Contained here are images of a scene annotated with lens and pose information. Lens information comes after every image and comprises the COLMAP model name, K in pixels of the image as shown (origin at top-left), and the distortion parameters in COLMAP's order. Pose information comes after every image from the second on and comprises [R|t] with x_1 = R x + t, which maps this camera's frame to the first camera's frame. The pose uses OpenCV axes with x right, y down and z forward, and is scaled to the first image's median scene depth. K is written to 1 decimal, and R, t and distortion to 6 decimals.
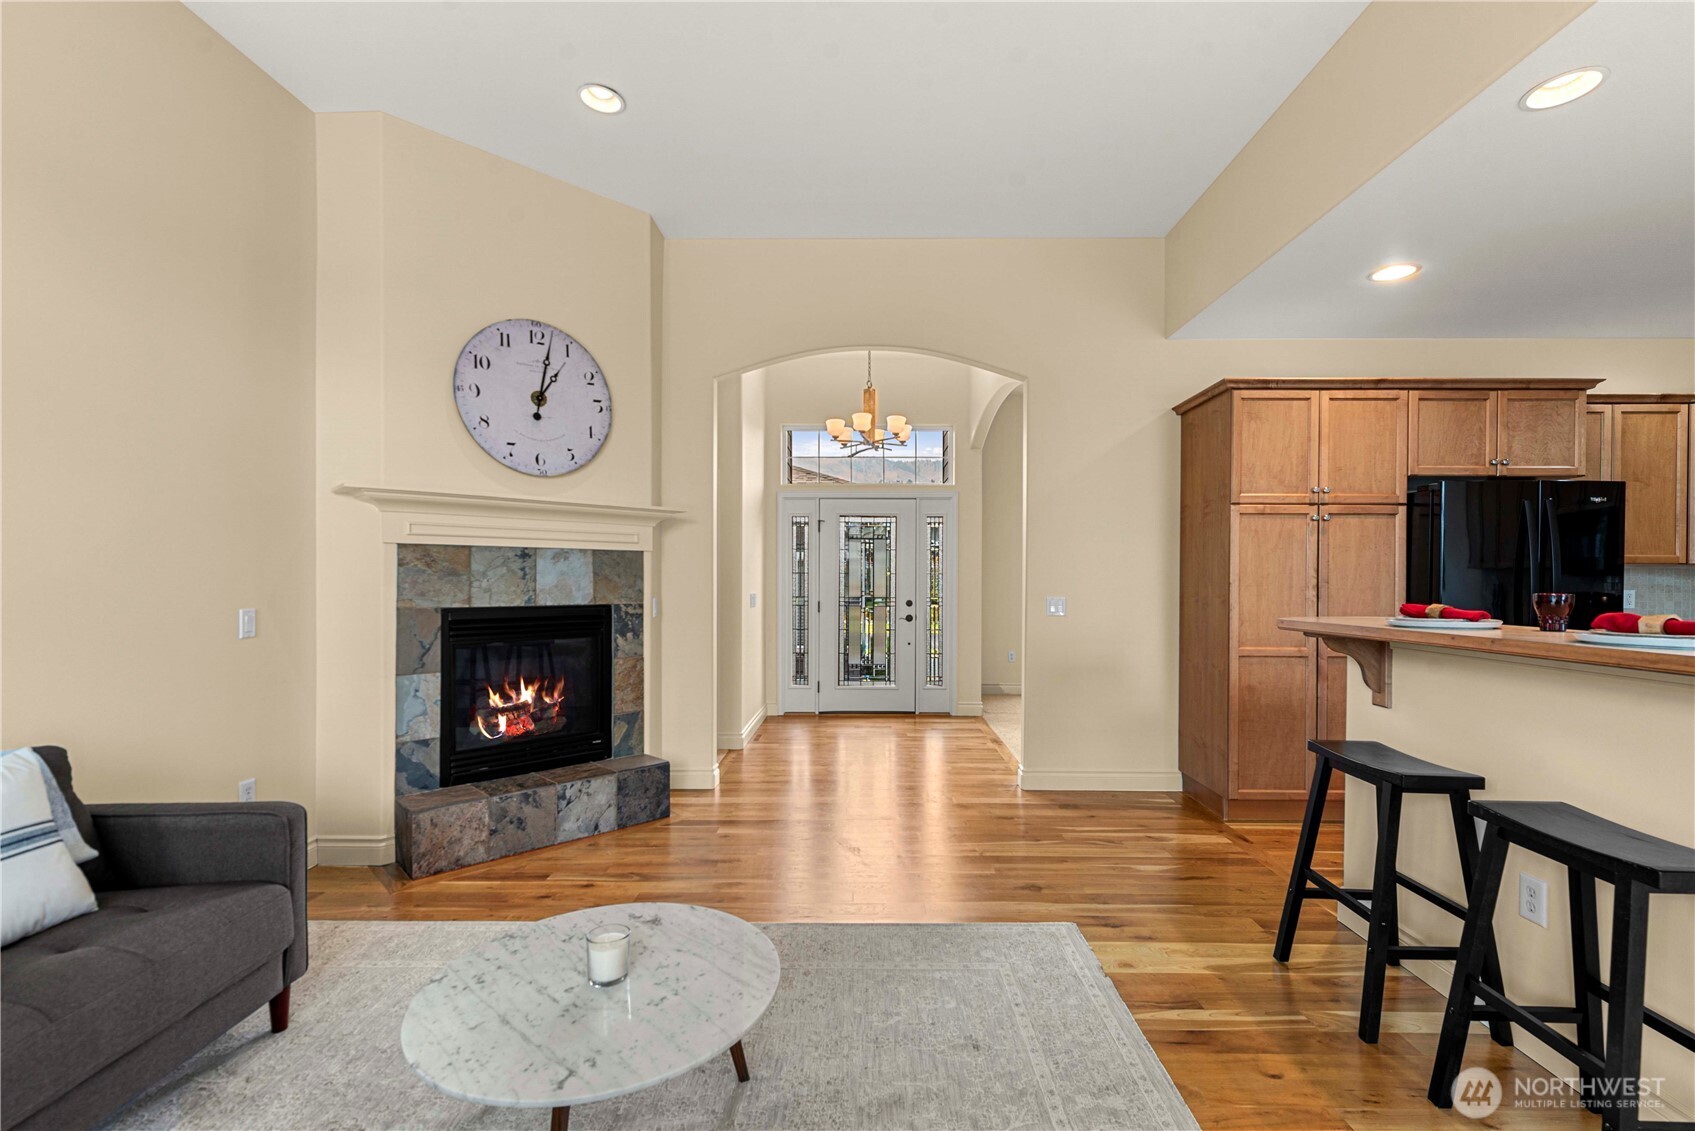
lens RADIAL K [[726.2, 0, 848.0], [0, 726.2, 584.1], [0, 0, 1]] dist [-0.000631, -0.000076]
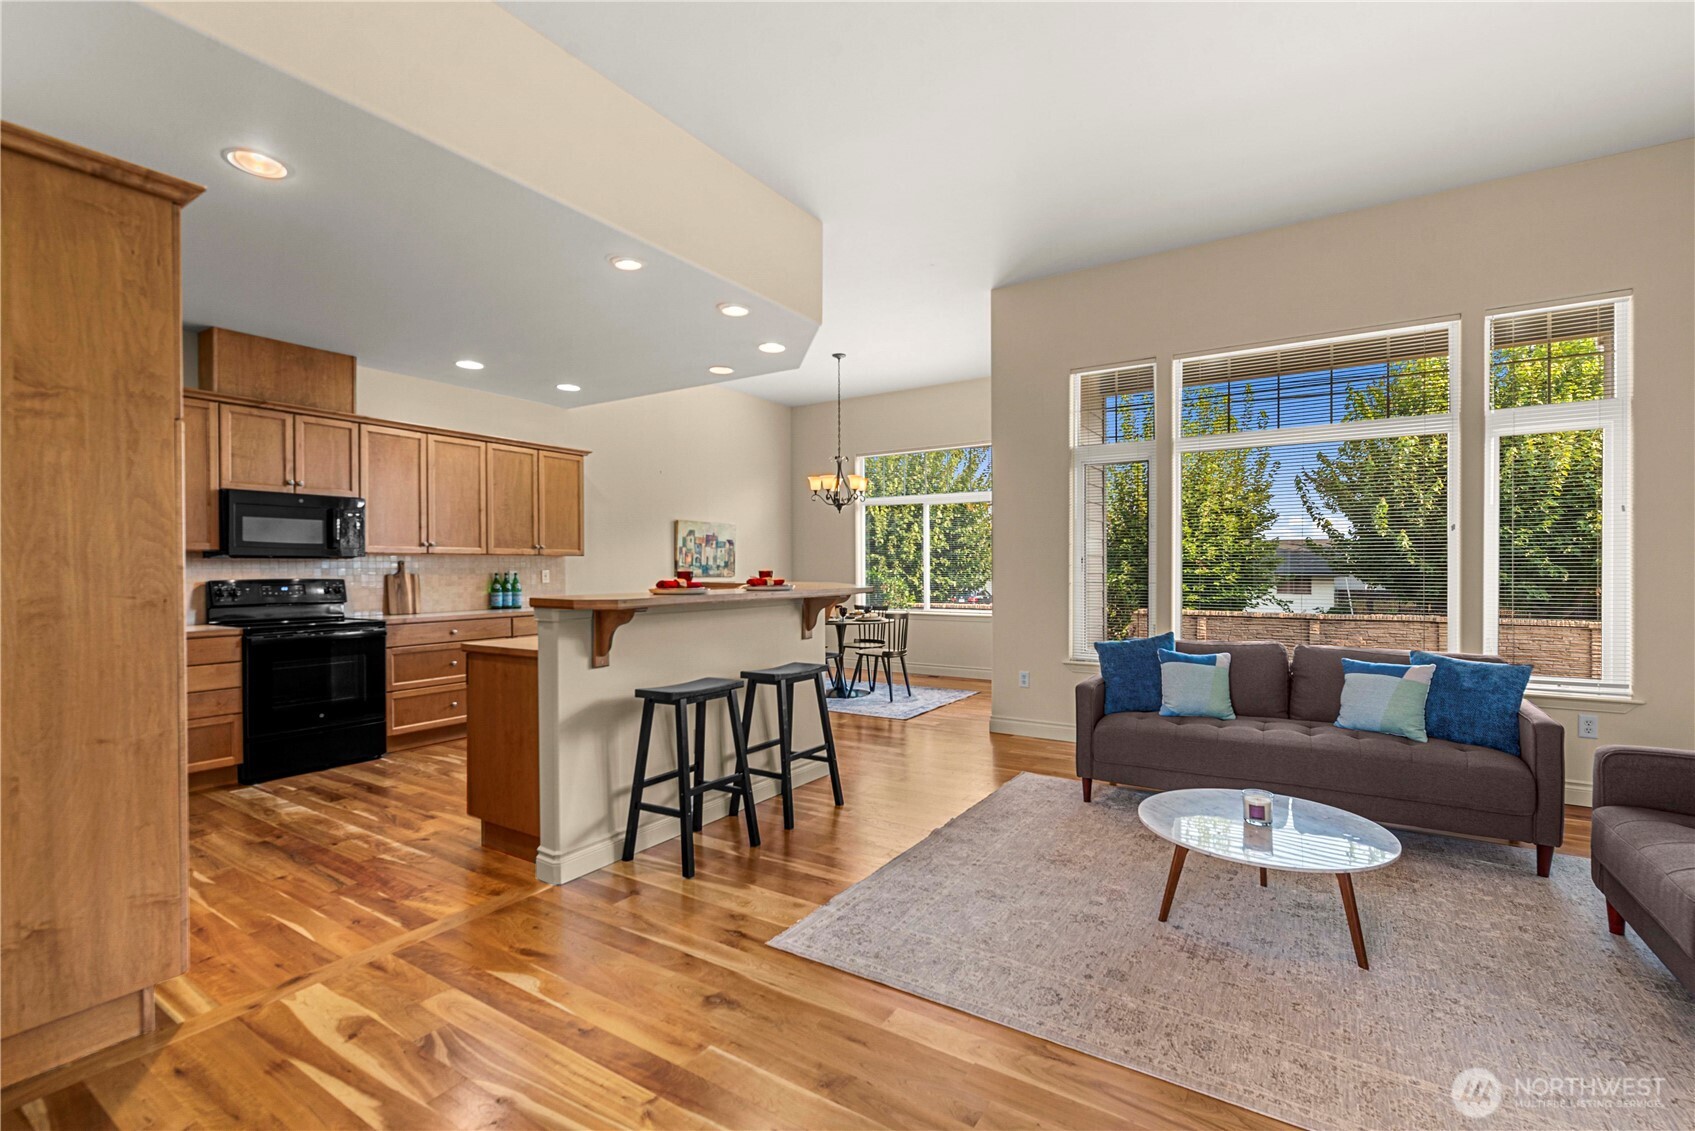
lens RADIAL K [[745.8, 0, 860.0], [0, 745.8, 570.2], [0, 0, 1]] dist [0.000293, -0.000181]
pose [[-0.853360, -0.001812, 0.521320, -0.189816], [0.003758, 0.999947, 0.009626, -0.002807], [-0.521309, 0.010173, -0.853307, 1.230474]]
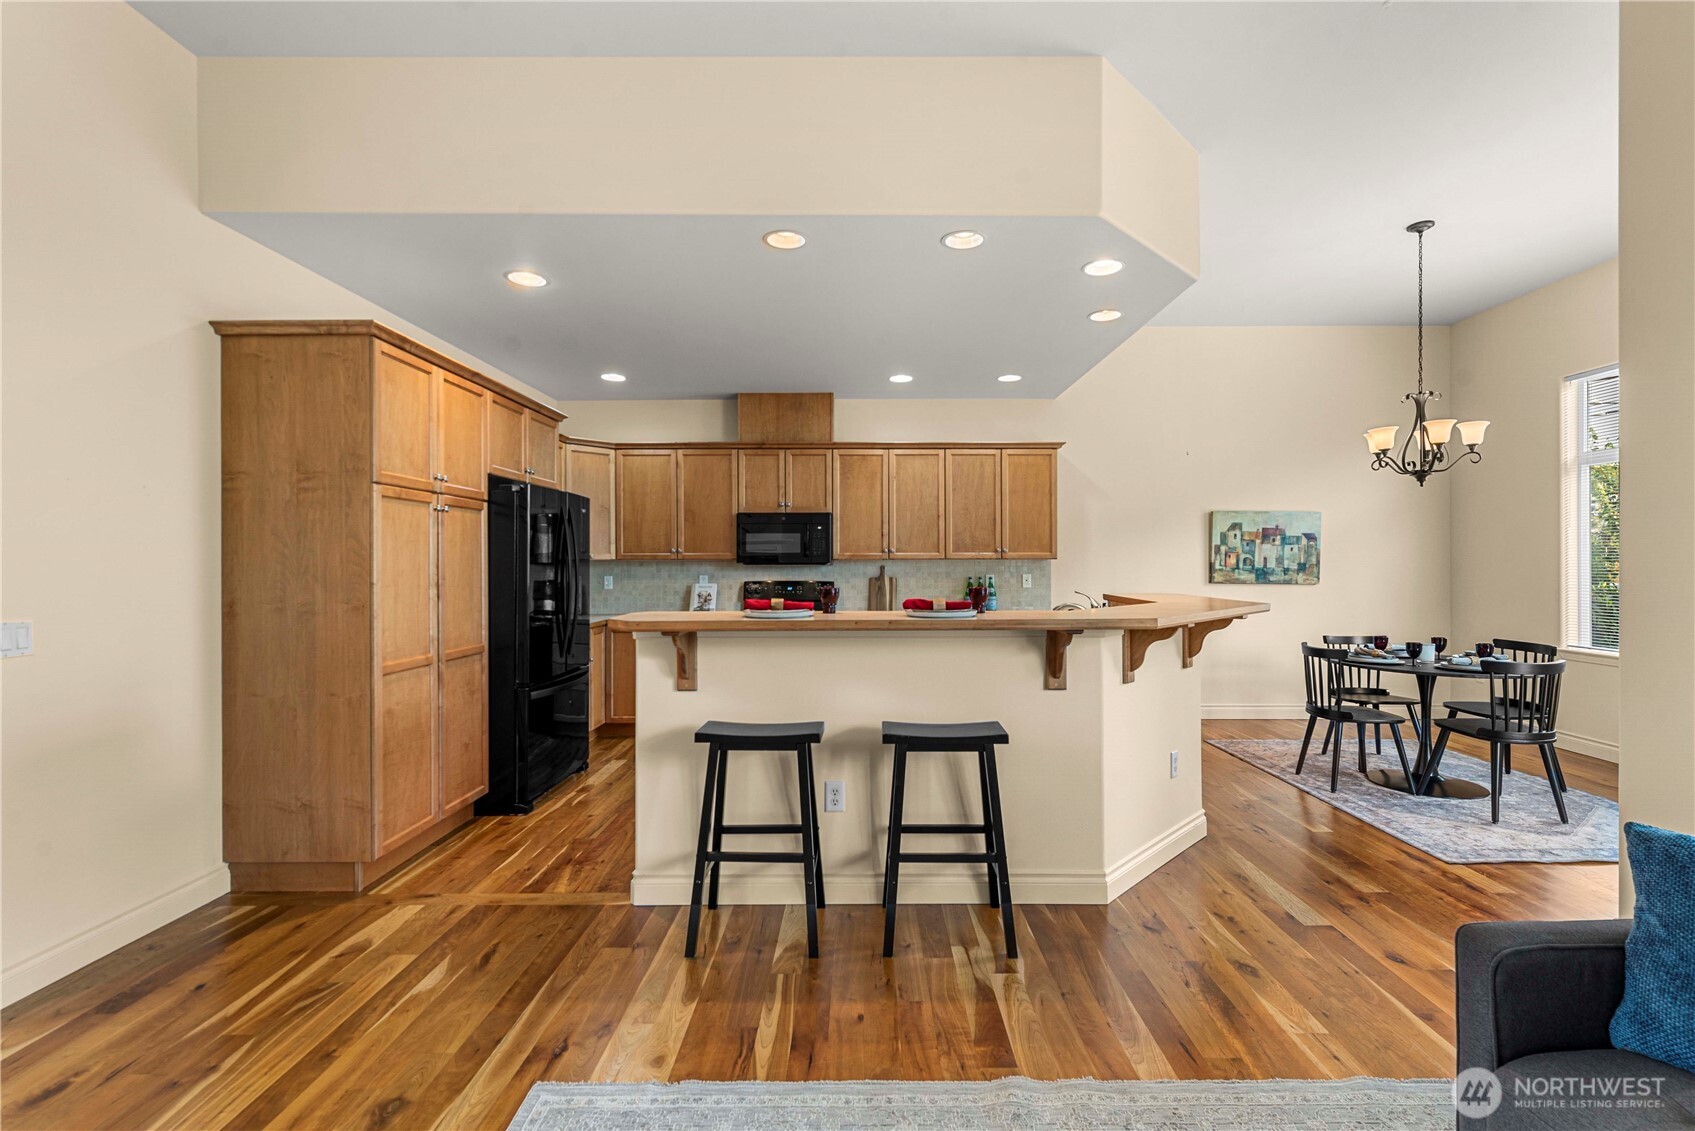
lens RADIAL K [[740.8, 0, 866.5], [0, 740.8, 563.6], [0, 0, 1]] dist [0.002402, 0.000279]
pose [[-0.018978, -0.004646, 0.999809, -0.287785], [0.007284, 0.999962, 0.004785, -0.023207], [-0.999793, 0.007373, -0.018944, 0.493473]]
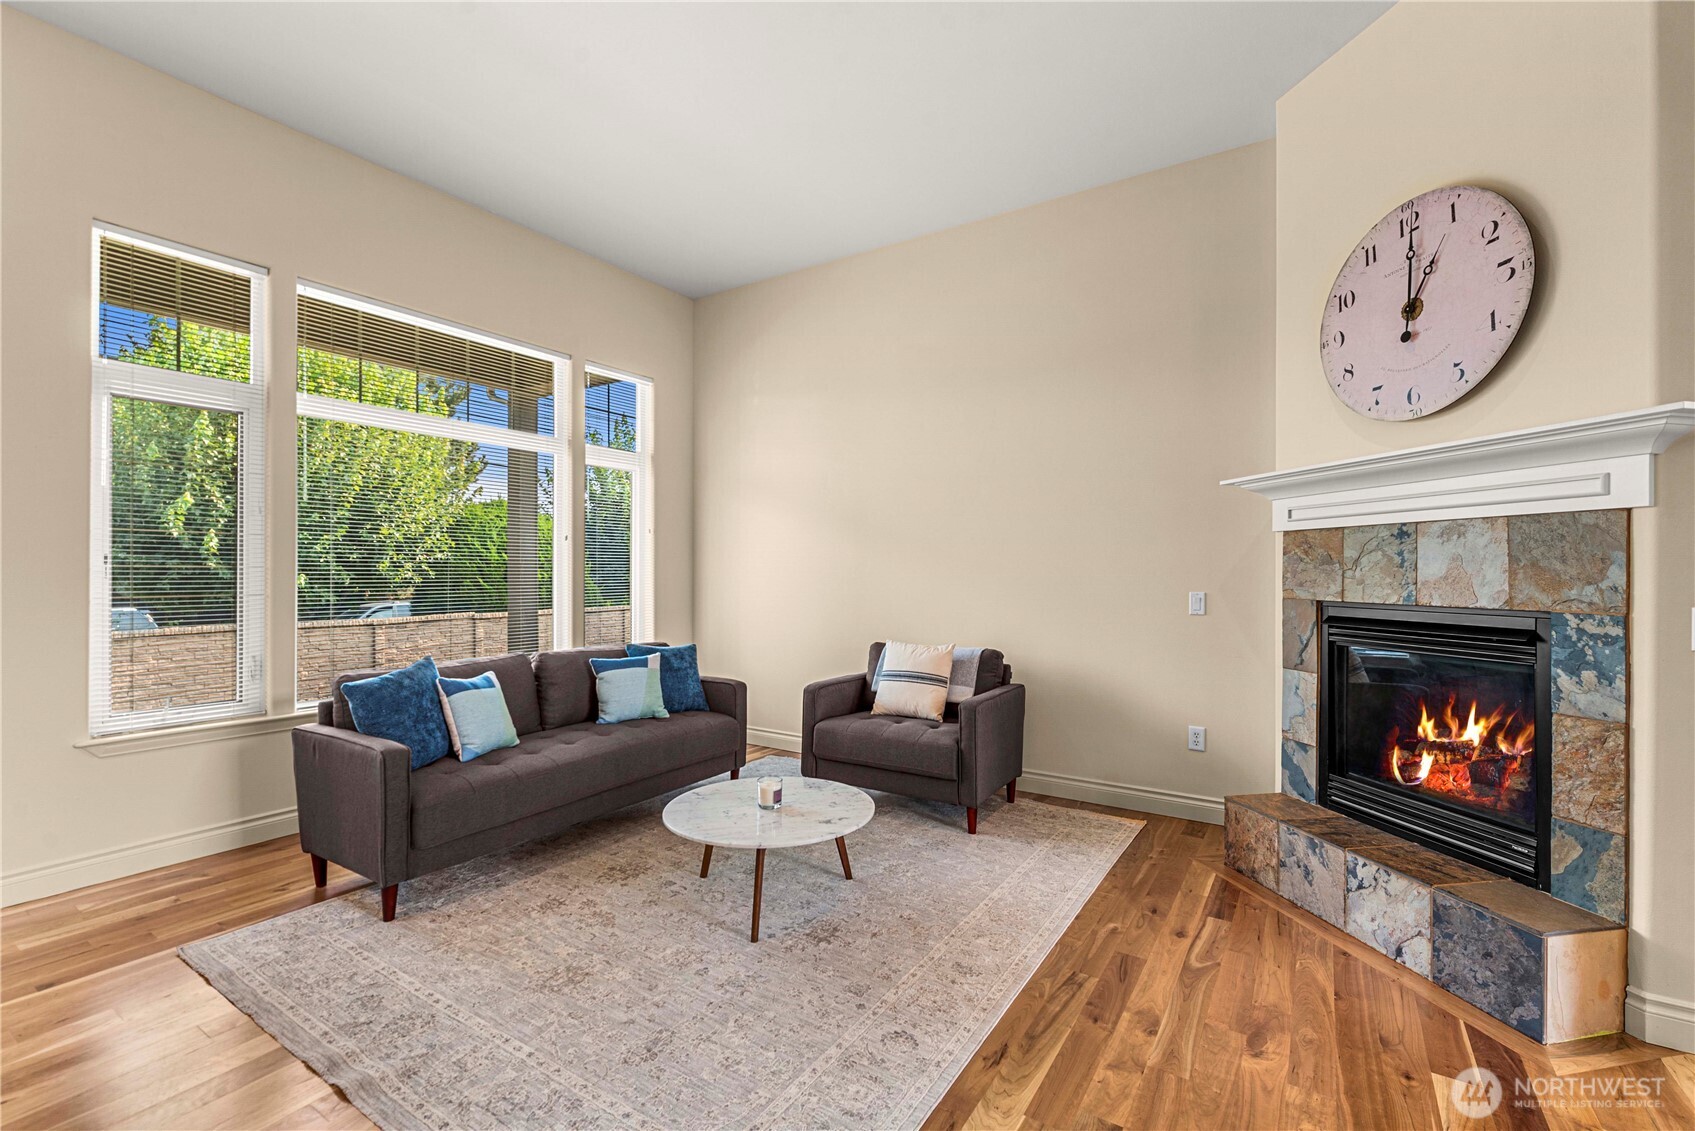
lens RADIAL K [[726.9, 0, 874.3], [0, 726.9, 569.2], [0, 0, 1]] dist [-0.000298, -0.000106]
pose [[-0.508061, -0.004757, -0.861308, 0.441076], [-0.007507, 0.999971, -0.001095, -0.000333], [0.861288, 0.005910, -0.508082, 0.914054]]
